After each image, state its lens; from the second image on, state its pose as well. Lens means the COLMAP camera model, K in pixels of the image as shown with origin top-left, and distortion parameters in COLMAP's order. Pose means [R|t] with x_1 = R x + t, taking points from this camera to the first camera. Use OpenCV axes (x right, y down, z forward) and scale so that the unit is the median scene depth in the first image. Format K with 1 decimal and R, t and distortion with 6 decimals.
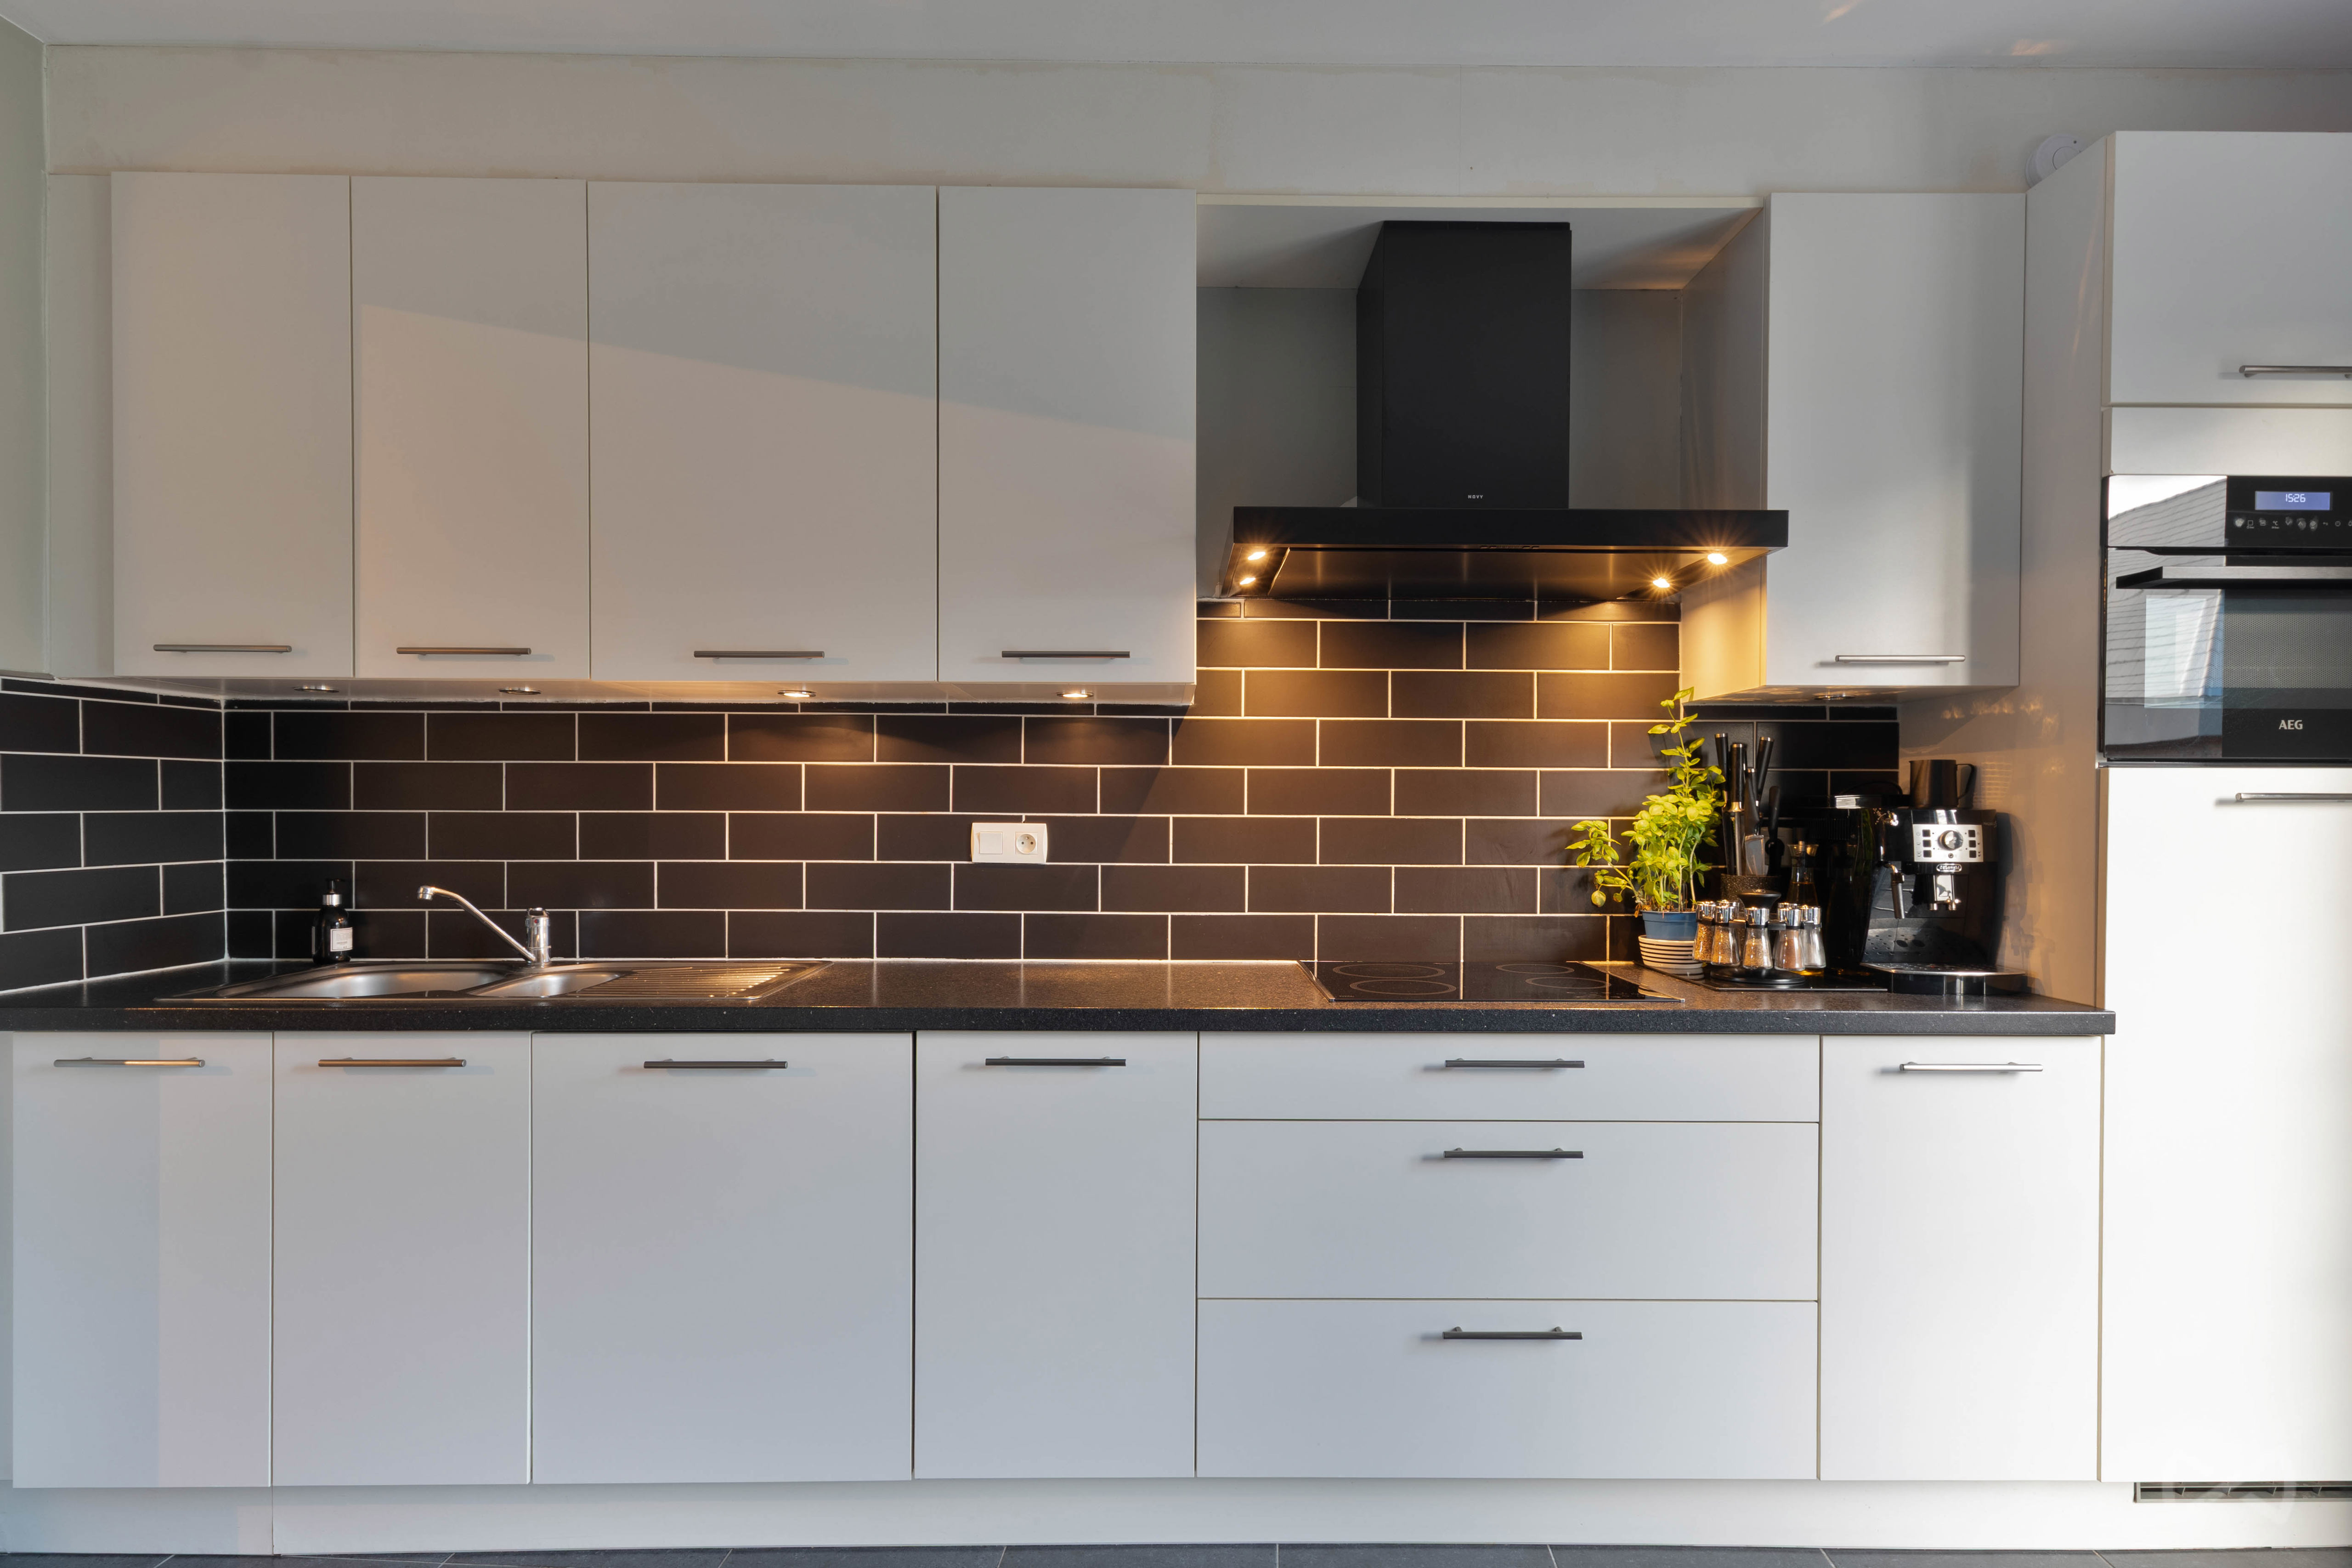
lens RADIAL K [[1233.3, 0, 1166.2], [0, 1233.3, 838.2], [0, 0, 1]] dist [0.004985, 0.000657]
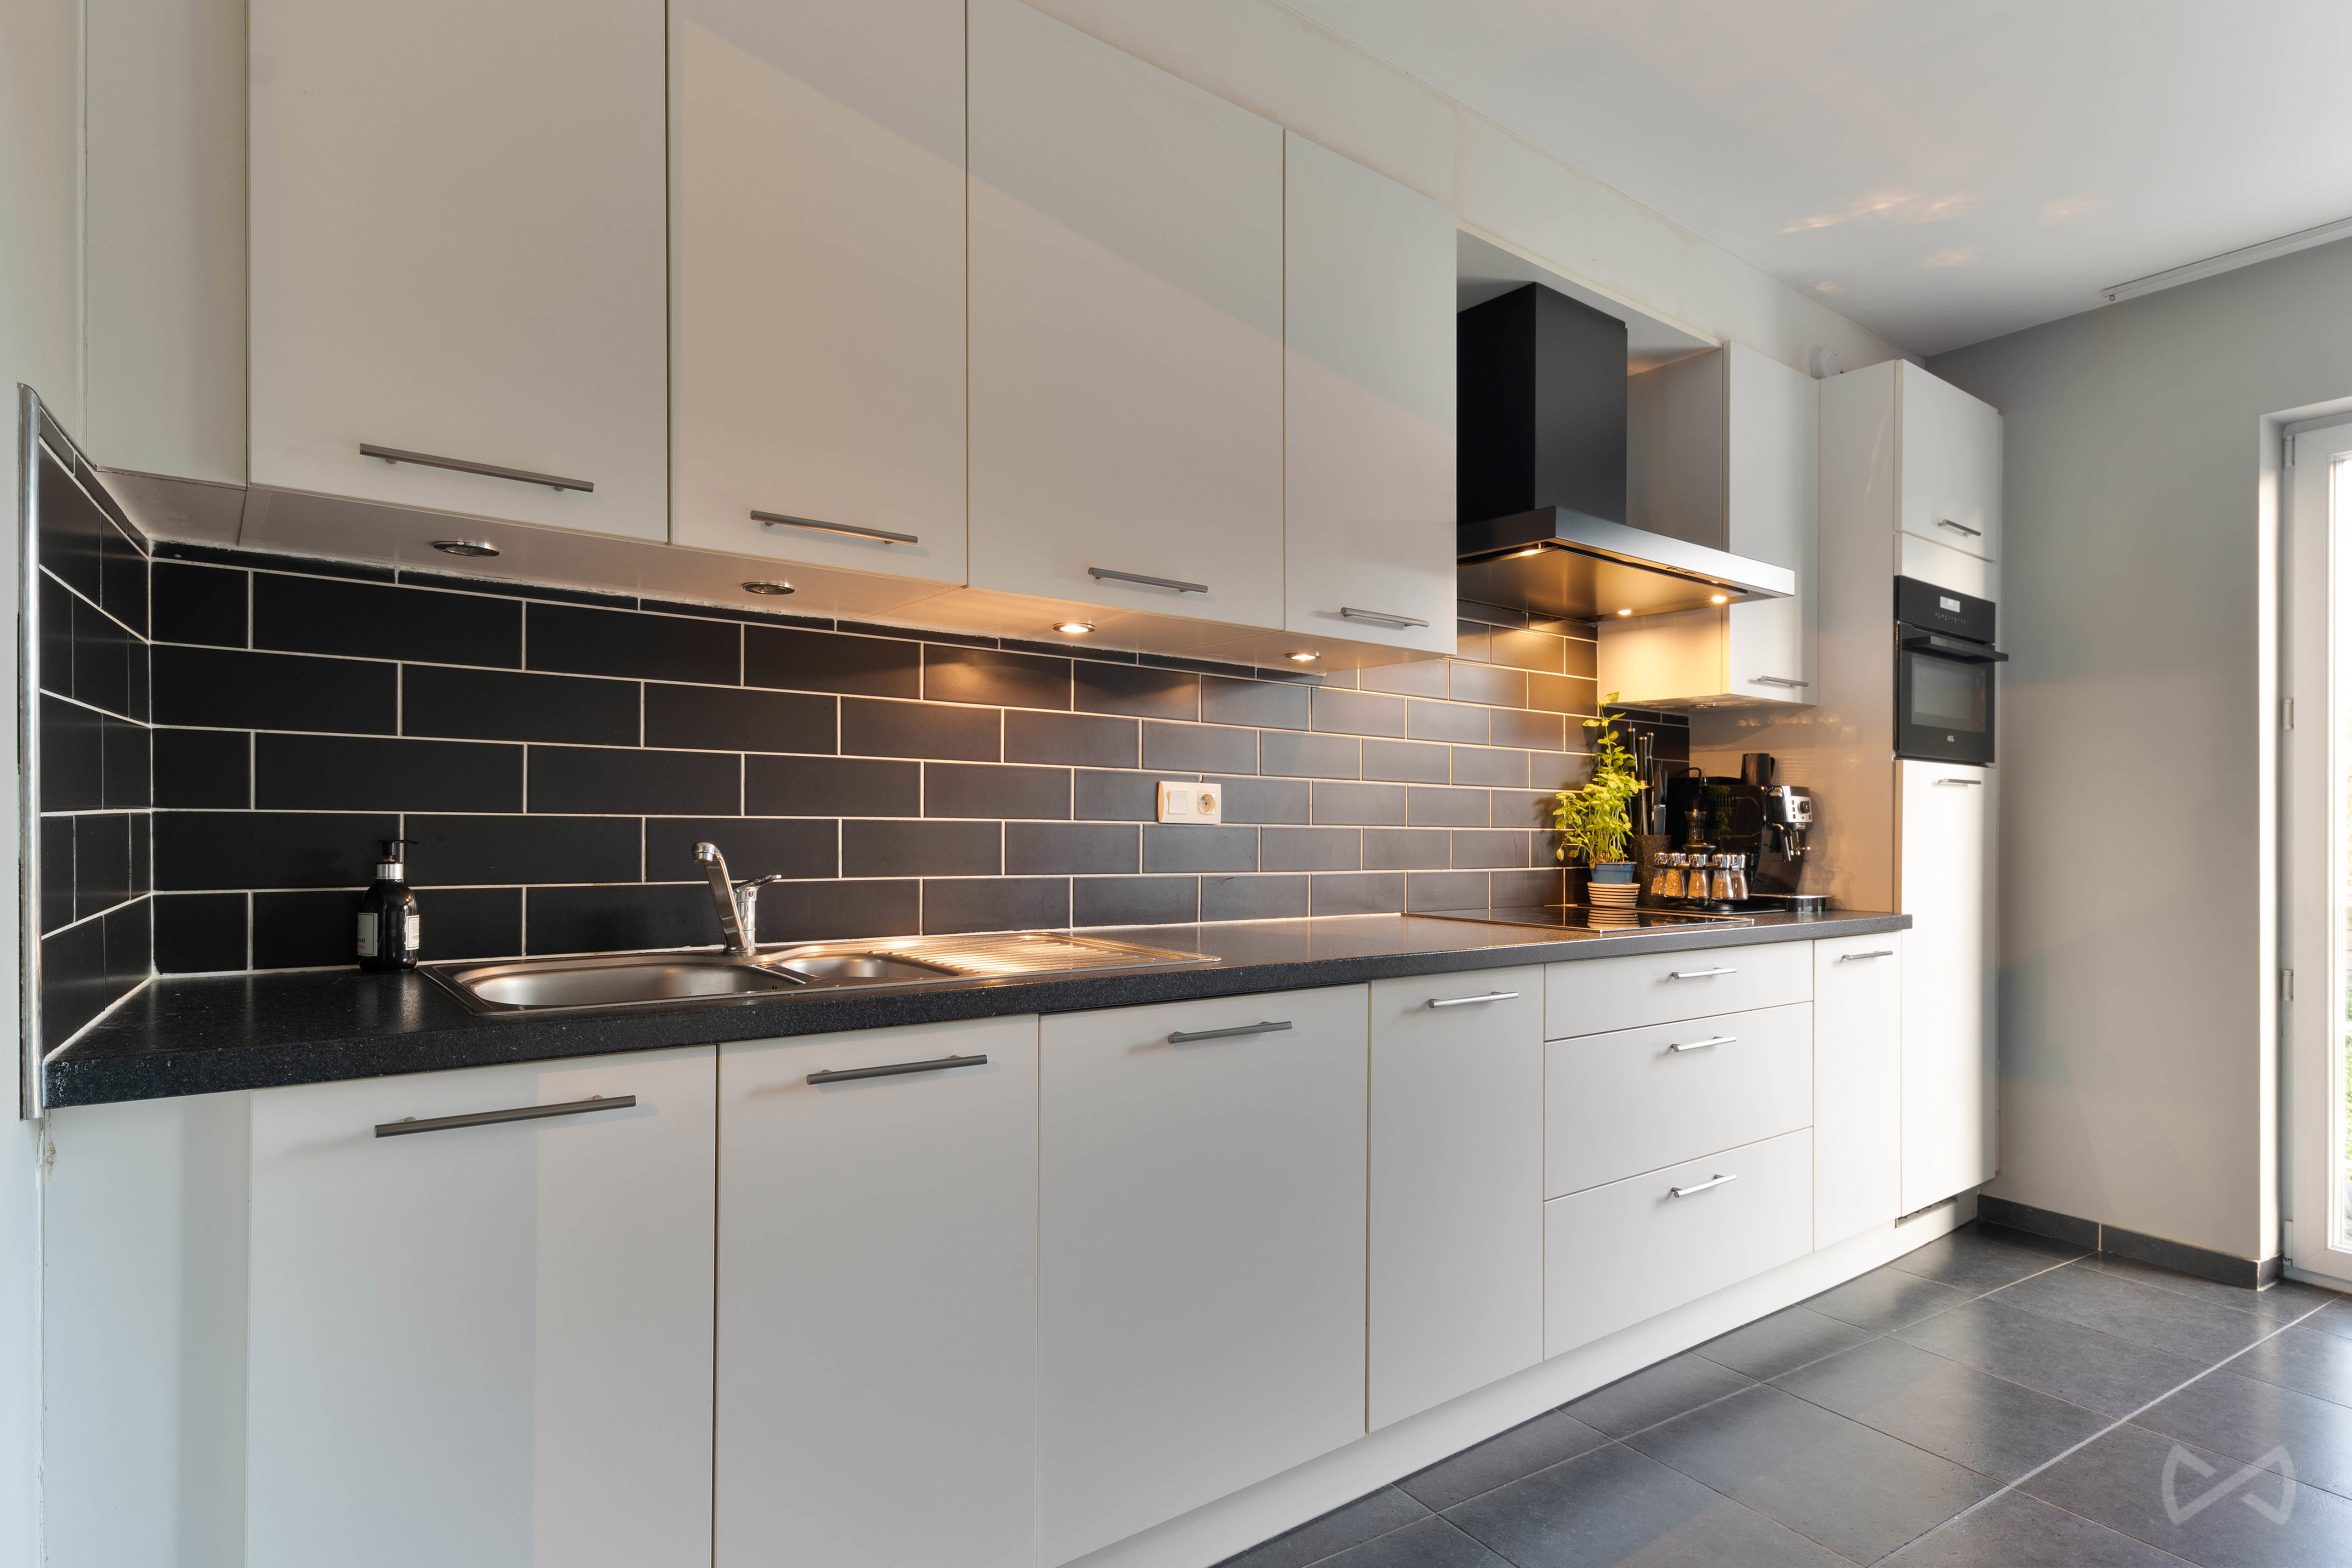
lens RADIAL K [[1242.9, 0, 1171.3], [0, 1242.9, 832.3], [0, 0, 1]] dist [0.001877, 0.000465]
pose [[0.798930, 0.002210, 0.601420, -0.735530], [0.003577, 0.999958, -0.008426, 0.035503], [-0.601413, 0.008883, 0.798889, 0.229776]]
